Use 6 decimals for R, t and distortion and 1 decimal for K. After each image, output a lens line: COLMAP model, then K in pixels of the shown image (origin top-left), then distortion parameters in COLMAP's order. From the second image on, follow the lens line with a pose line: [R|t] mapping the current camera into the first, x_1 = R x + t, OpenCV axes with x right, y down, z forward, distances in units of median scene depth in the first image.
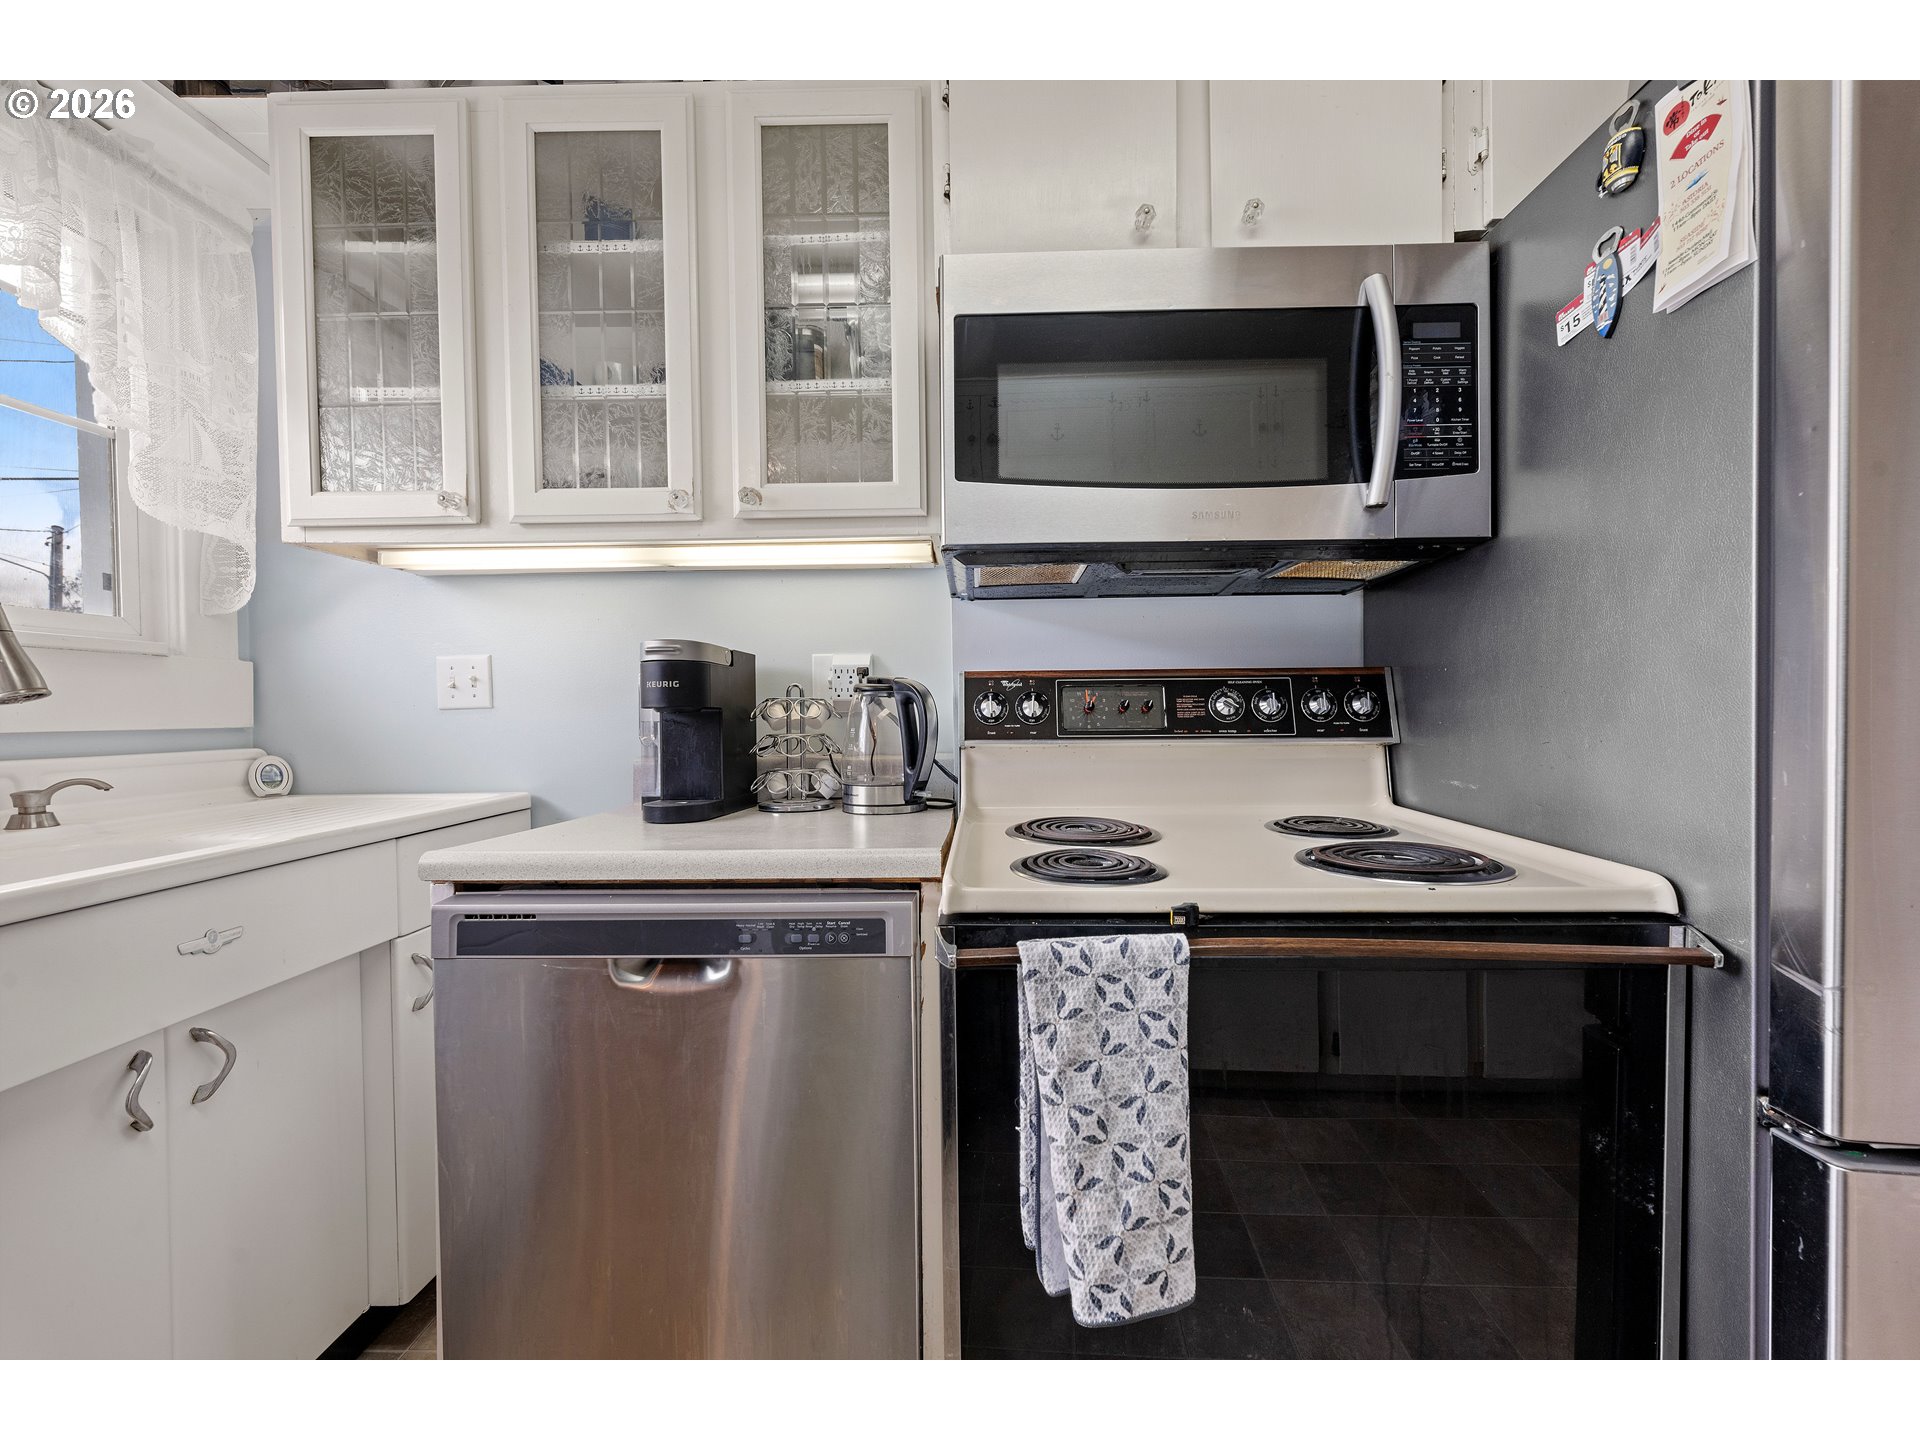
lens RADIAL K [[754.7, 0, 963.5], [0, 754.7, 723.4], [0, 0, 1]] dist [-0.001577, -0.000557]
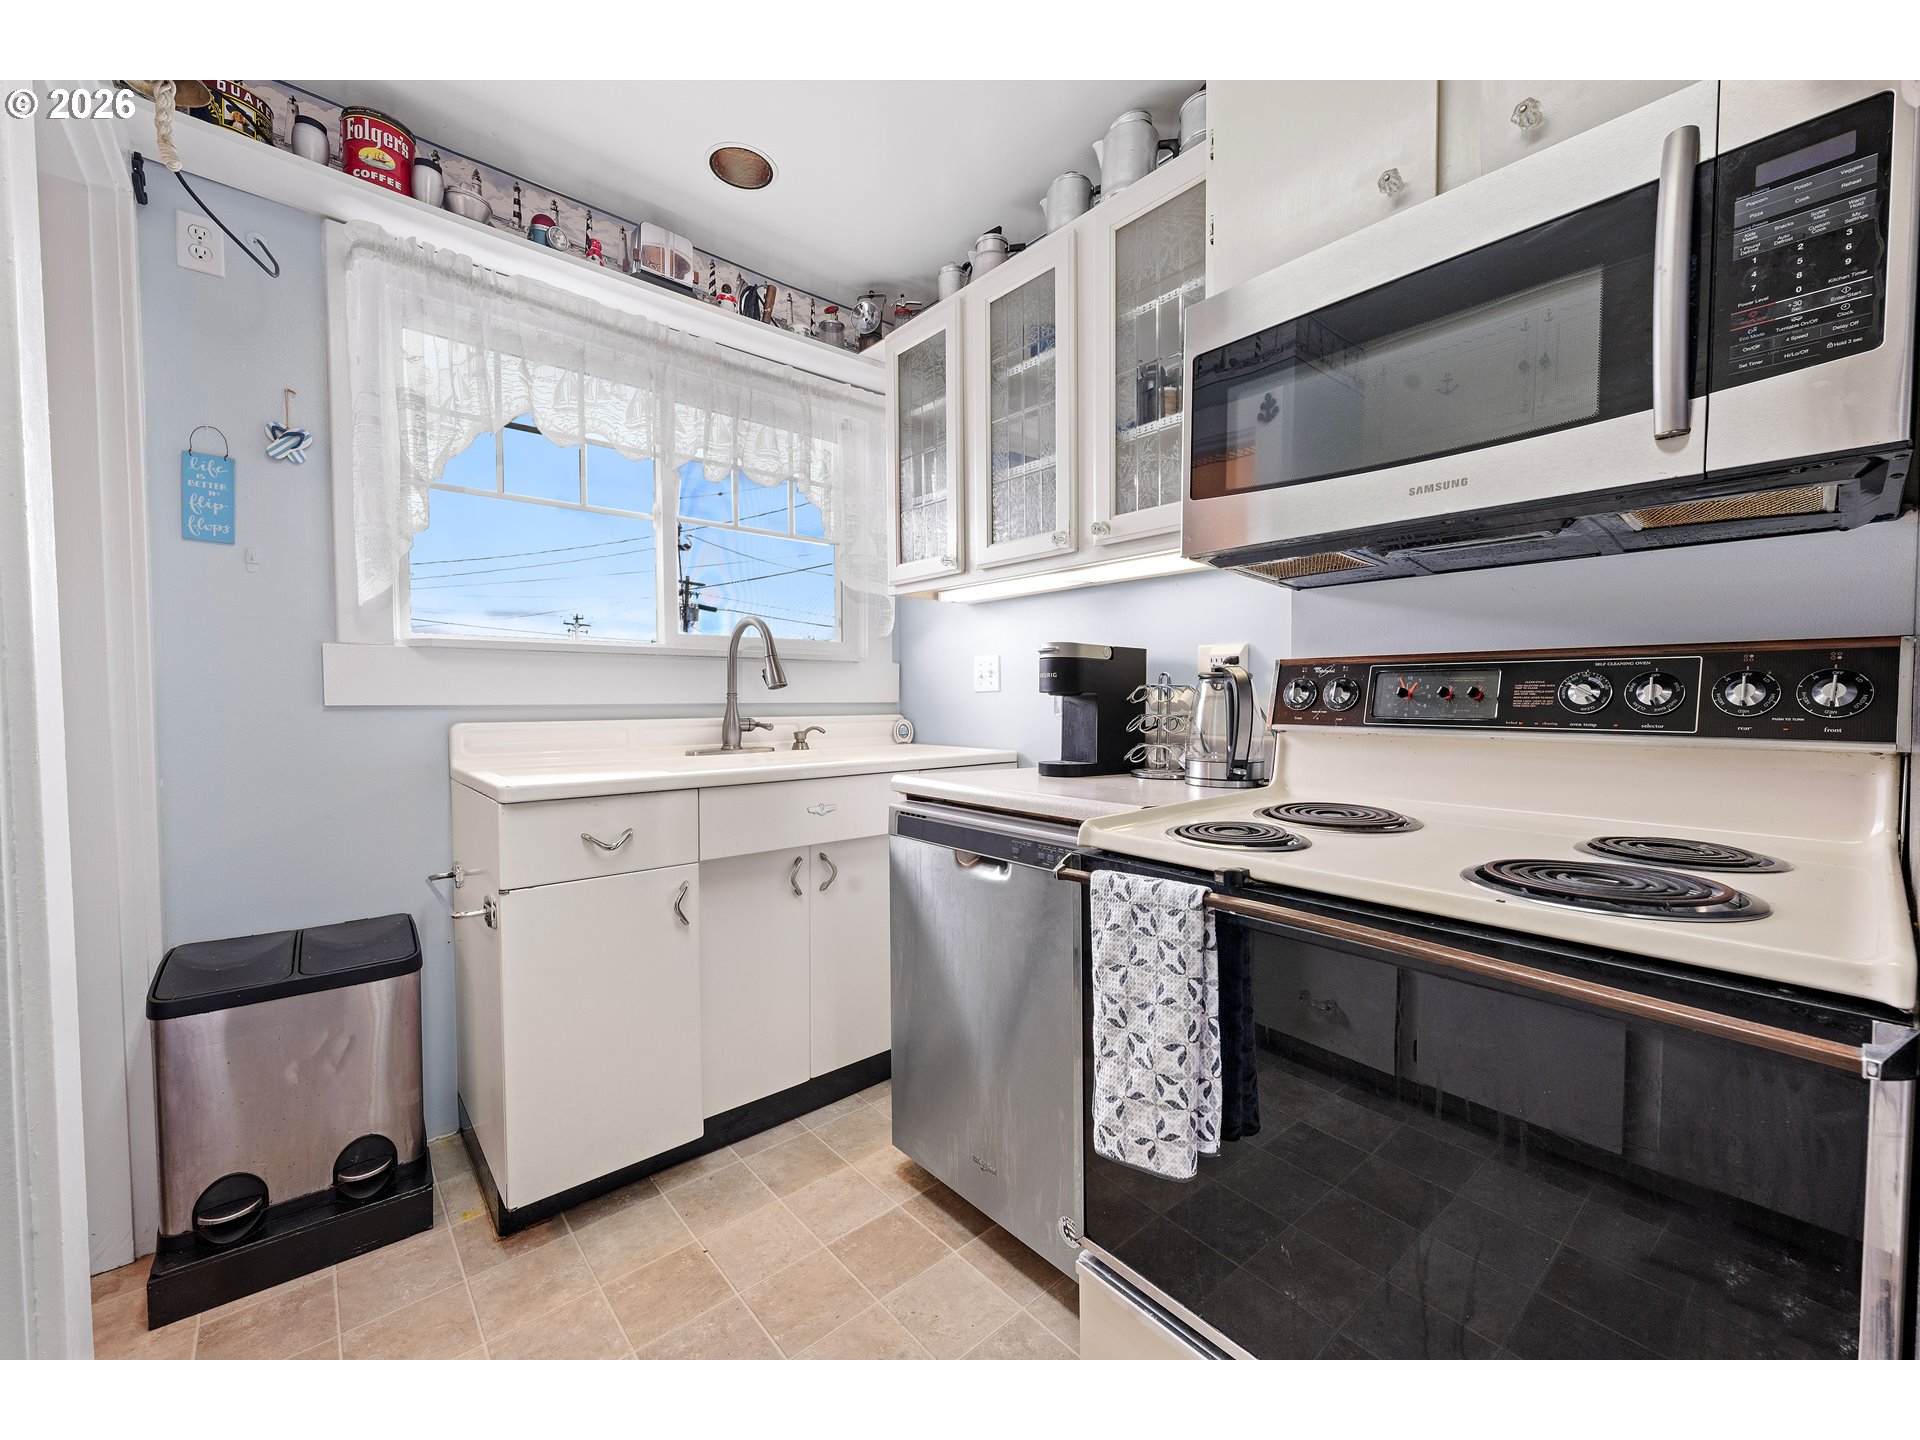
lens RADIAL K [[754.7, 0, 961.7], [0, 754.7, 724.3], [0, 0, 1]] dist [-0.001577, -0.000557]
pose [[0.670910, 0.036803, -0.740625, 0.649062], [-0.019040, 0.999293, 0.032409, -0.004730], [0.741294, -0.007642, 0.671137, -0.054251]]
